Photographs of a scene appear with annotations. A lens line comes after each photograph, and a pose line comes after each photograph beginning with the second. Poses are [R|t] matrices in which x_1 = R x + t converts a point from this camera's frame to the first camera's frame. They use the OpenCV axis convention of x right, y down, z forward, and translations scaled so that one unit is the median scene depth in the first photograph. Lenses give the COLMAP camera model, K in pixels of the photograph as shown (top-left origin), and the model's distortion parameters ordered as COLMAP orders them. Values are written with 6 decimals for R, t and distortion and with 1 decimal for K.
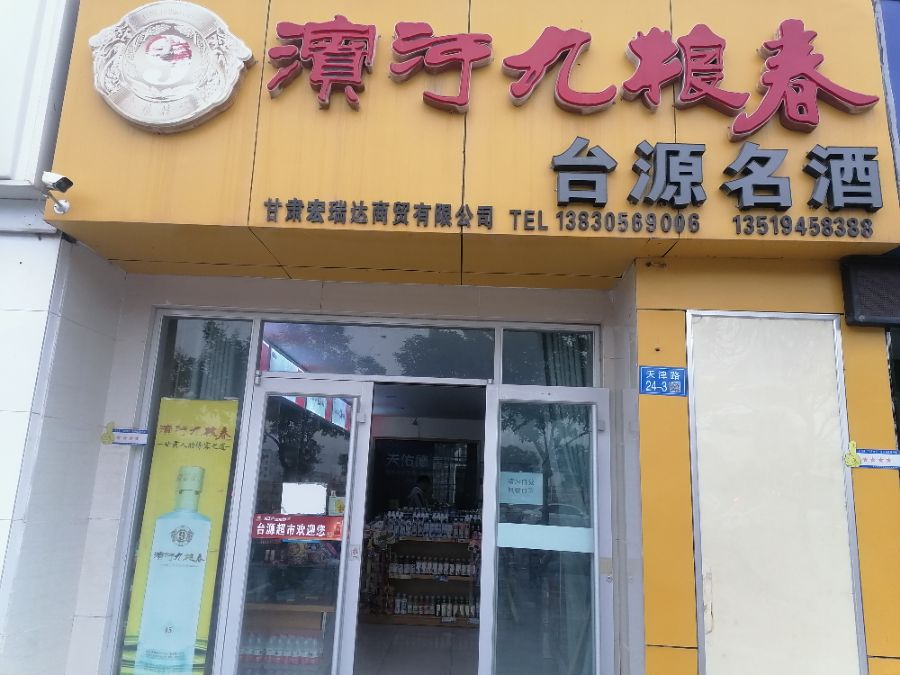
lens RADIAL K [[685.4, 0, 450.0], [0, 685.4, 337.5], [0, 0, 1]] dist [0.003891, -0.005285]
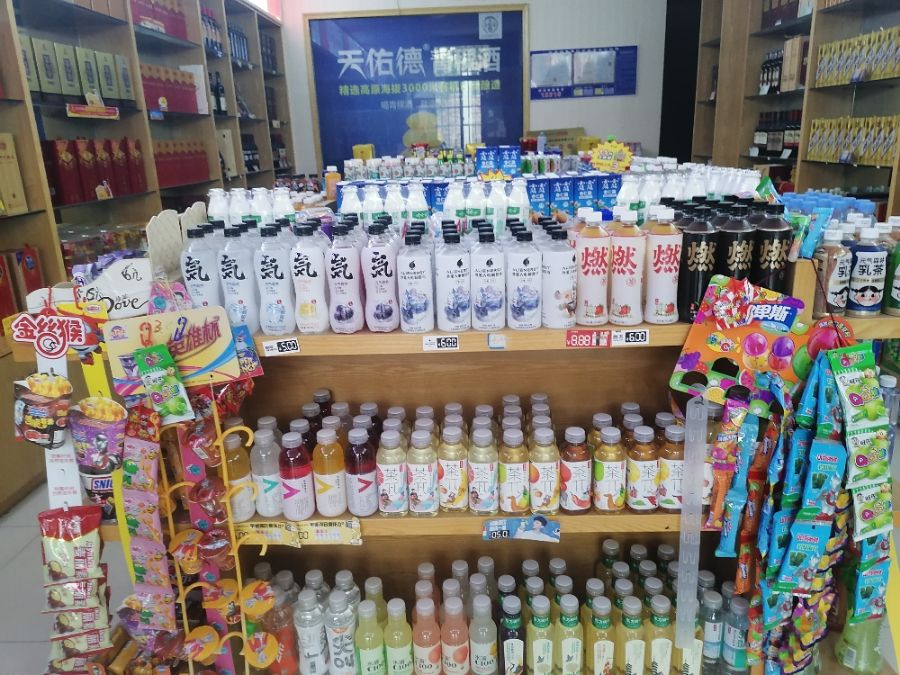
lens RADIAL K [[685.4, 0, 450.0], [0, 685.4, 337.5], [0, 0, 1]] dist [0.003891, -0.005285]
pose [[0.997053, -0.071833, -0.026923, -0.022862], [0.075875, 0.871707, 0.484117, 0.211832], [-0.011307, -0.484733, 0.874589, 0.853330]]
